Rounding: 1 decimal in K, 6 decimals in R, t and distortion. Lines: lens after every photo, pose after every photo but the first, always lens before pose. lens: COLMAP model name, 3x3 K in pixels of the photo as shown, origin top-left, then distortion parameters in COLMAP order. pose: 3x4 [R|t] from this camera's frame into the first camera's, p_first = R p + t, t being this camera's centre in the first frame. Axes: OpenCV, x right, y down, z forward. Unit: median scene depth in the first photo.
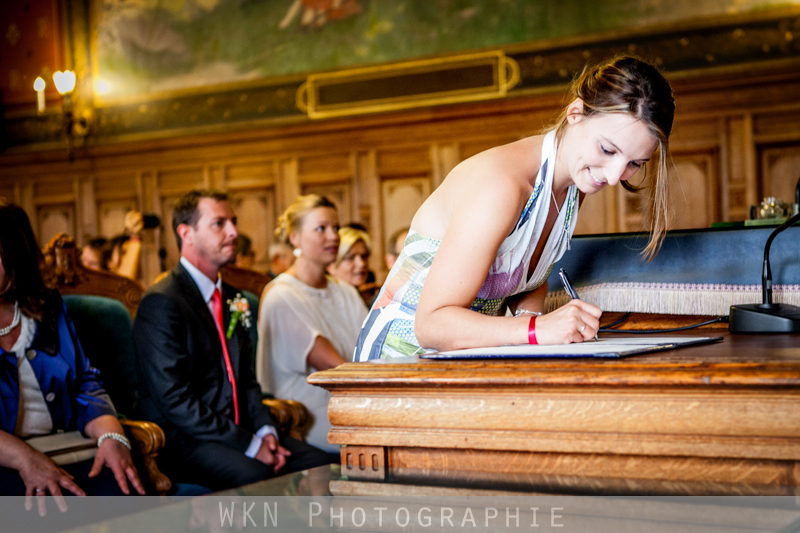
lens RADIAL K [[1319.0, 0, 456.1], [0, 1319.0, 307.8], [0, 0, 1]] dist [0.023733, 0.062756]
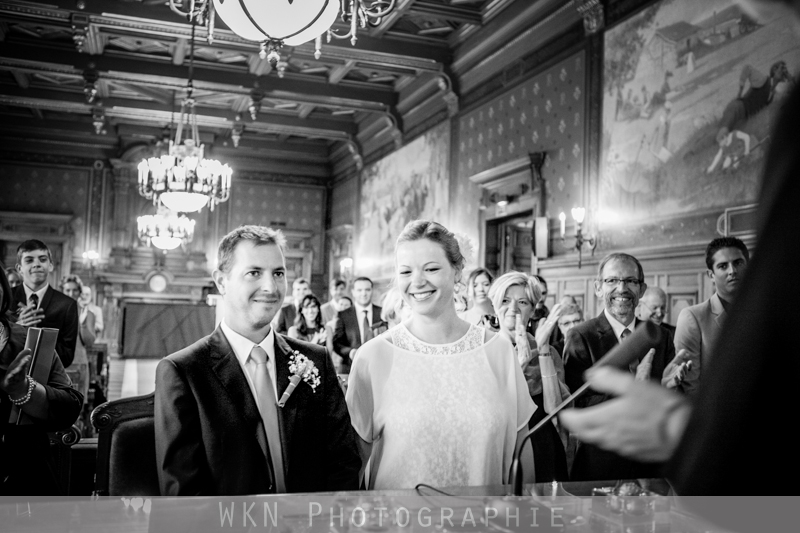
lens RADIAL K [[788.2, 0, 400.0], [0, 788.2, 266.5], [0, 0, 1]] dist [-0.066669, 0.111046]
pose [[0.751143, 0.023479, -0.659722, 0.167295], [-0.077564, 0.995584, -0.052880, -0.059466], [0.655567, 0.090891, 0.749647, 0.249442]]
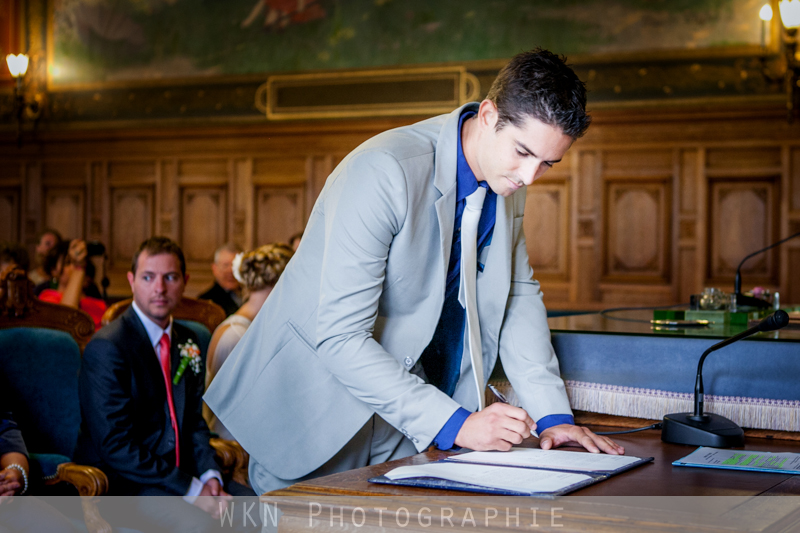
lens RADIAL K [[1341.8, 0, 492.5], [0, 1341.8, 256.0], [0, 0, 1]] dist [0.010032, 0.036324]
pose [[0.996547, 0.052862, 0.064030, -0.001305], [-0.051240, 0.998329, -0.026707, -0.024487], [-0.065334, 0.023334, 0.997591, -0.017770]]
